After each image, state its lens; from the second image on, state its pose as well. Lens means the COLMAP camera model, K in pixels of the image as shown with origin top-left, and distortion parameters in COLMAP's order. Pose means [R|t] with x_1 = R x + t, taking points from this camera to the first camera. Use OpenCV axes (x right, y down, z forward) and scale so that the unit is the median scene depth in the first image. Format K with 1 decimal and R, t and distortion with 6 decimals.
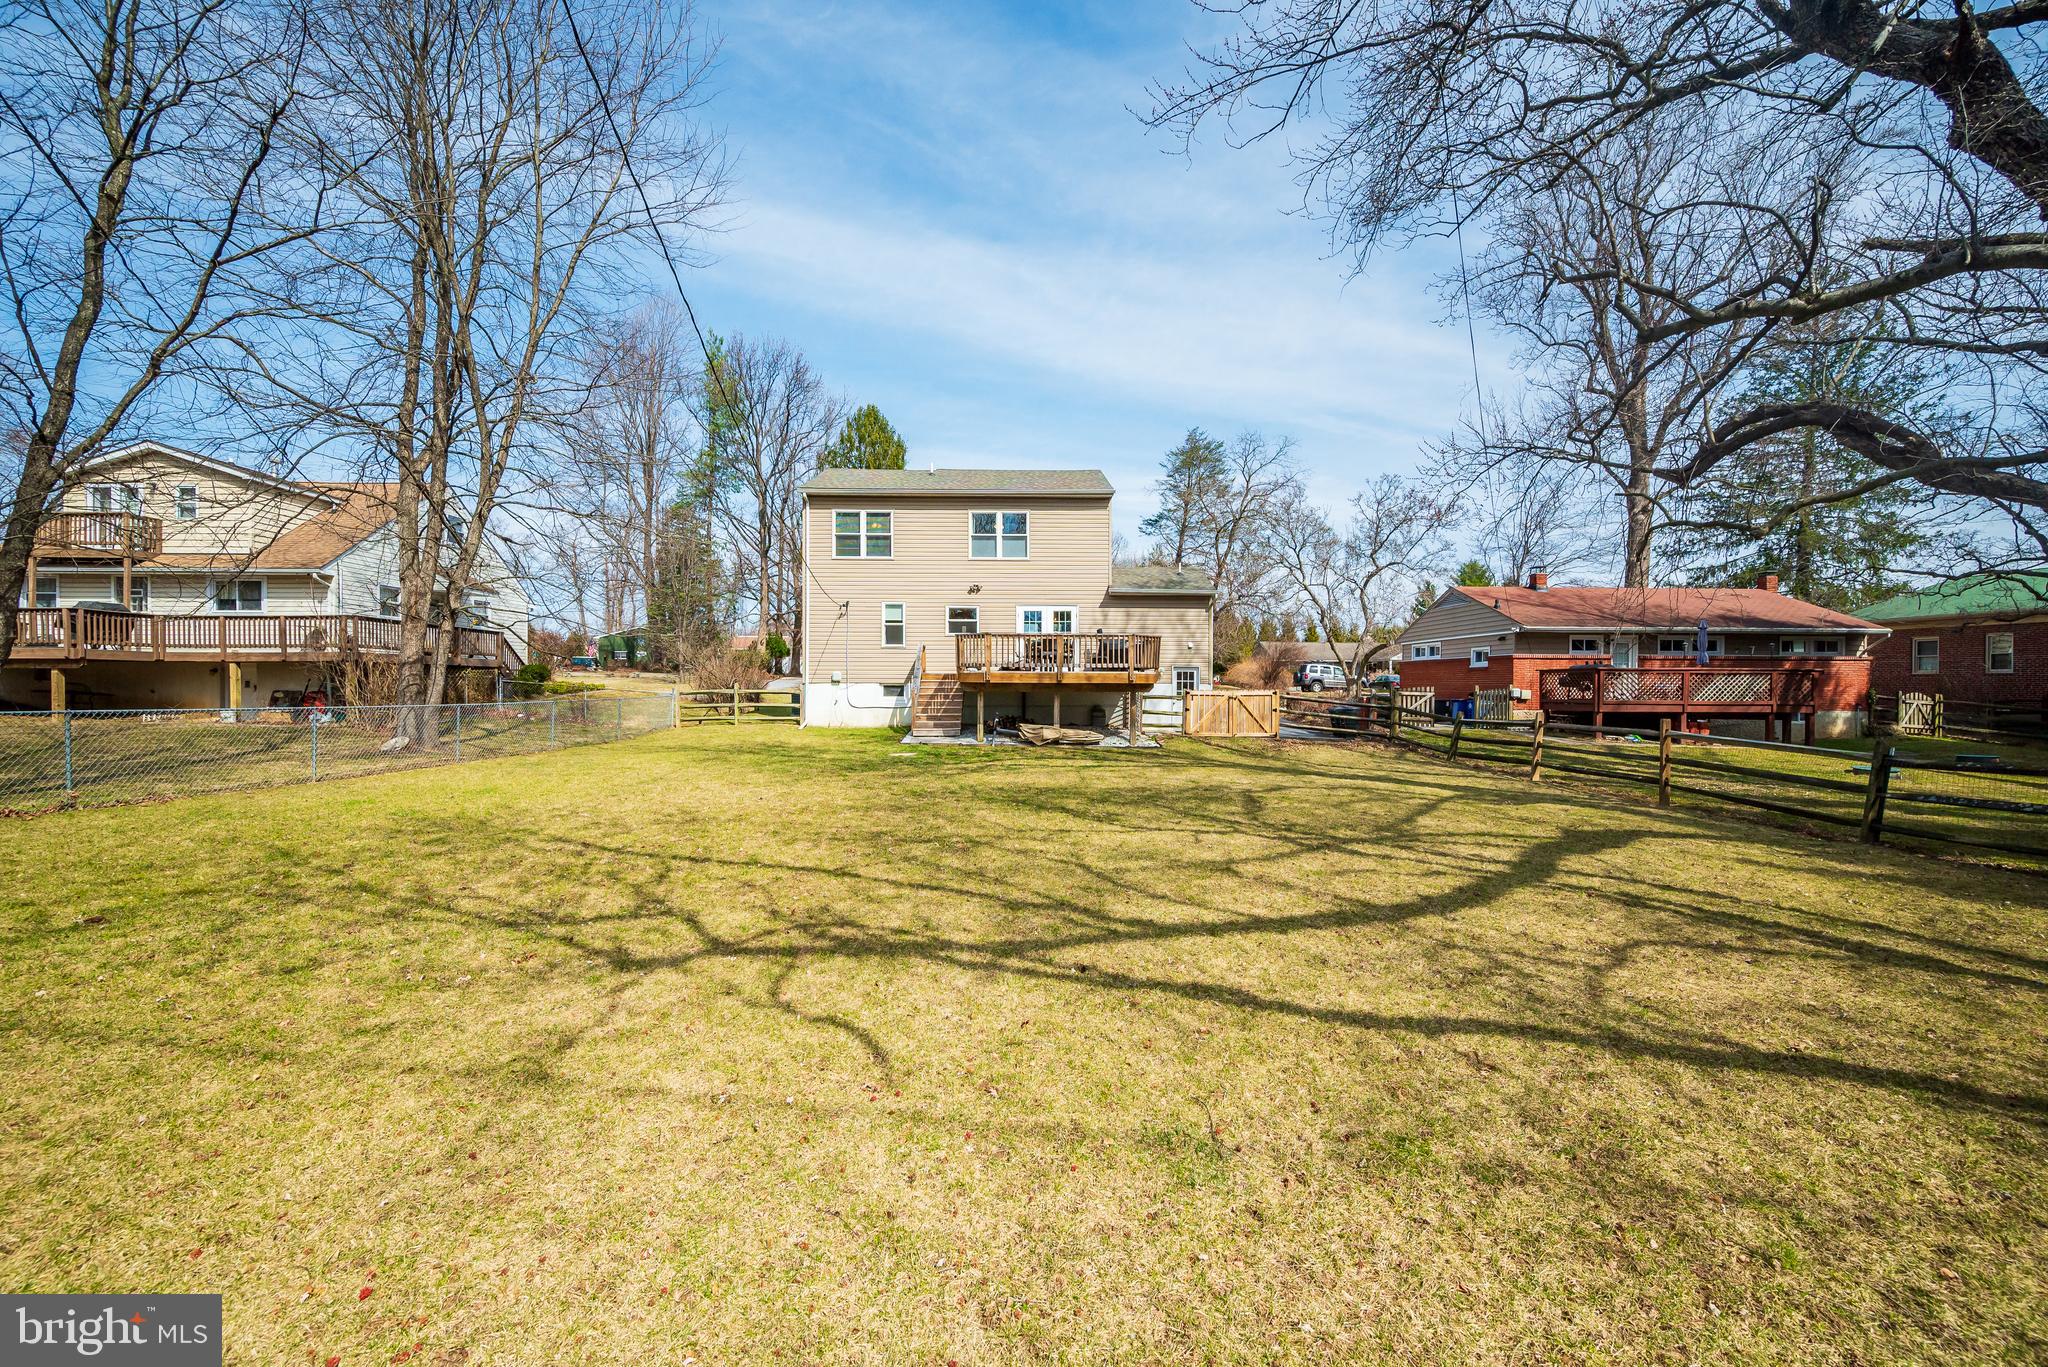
lens RADIAL K [[805.1, 0, 1024.2], [0, 805.1, 690.2], [0, 0, 1]] dist [-0.000494, 0.000021]
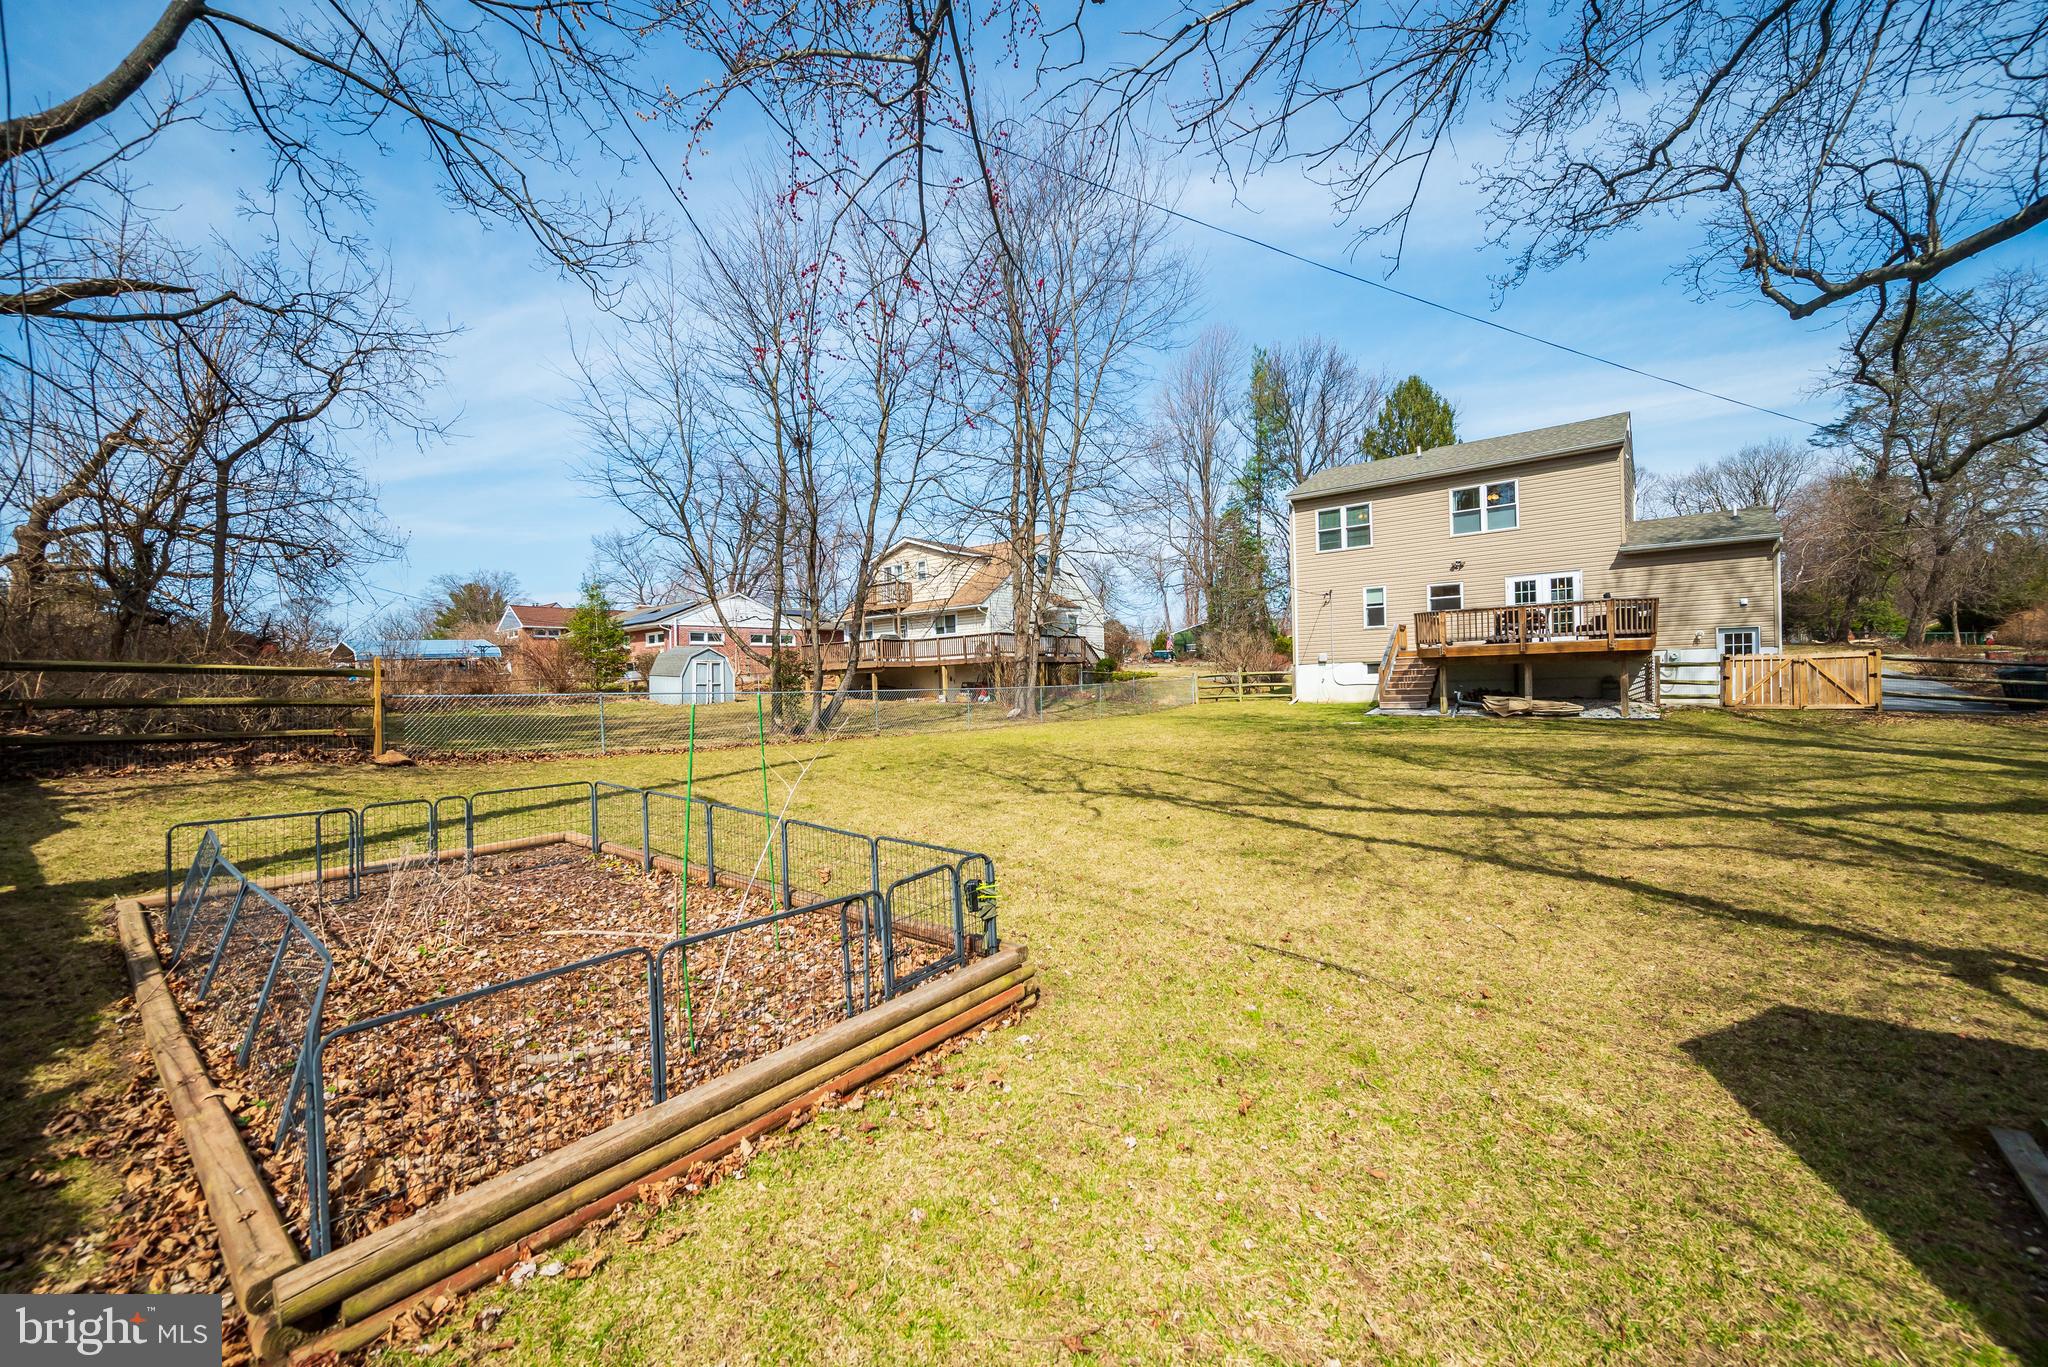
lens RADIAL K [[805.1, 0, 1024.2], [0, 805.1, 690.2], [0, 0, 1]] dist [-0.000494, 0.000021]
pose [[0.766894, -0.019156, -0.641488, 0.187091], [0.030213, 0.999524, 0.006272, 0.009784], [0.641062, -0.024191, 0.767107, -0.149132]]
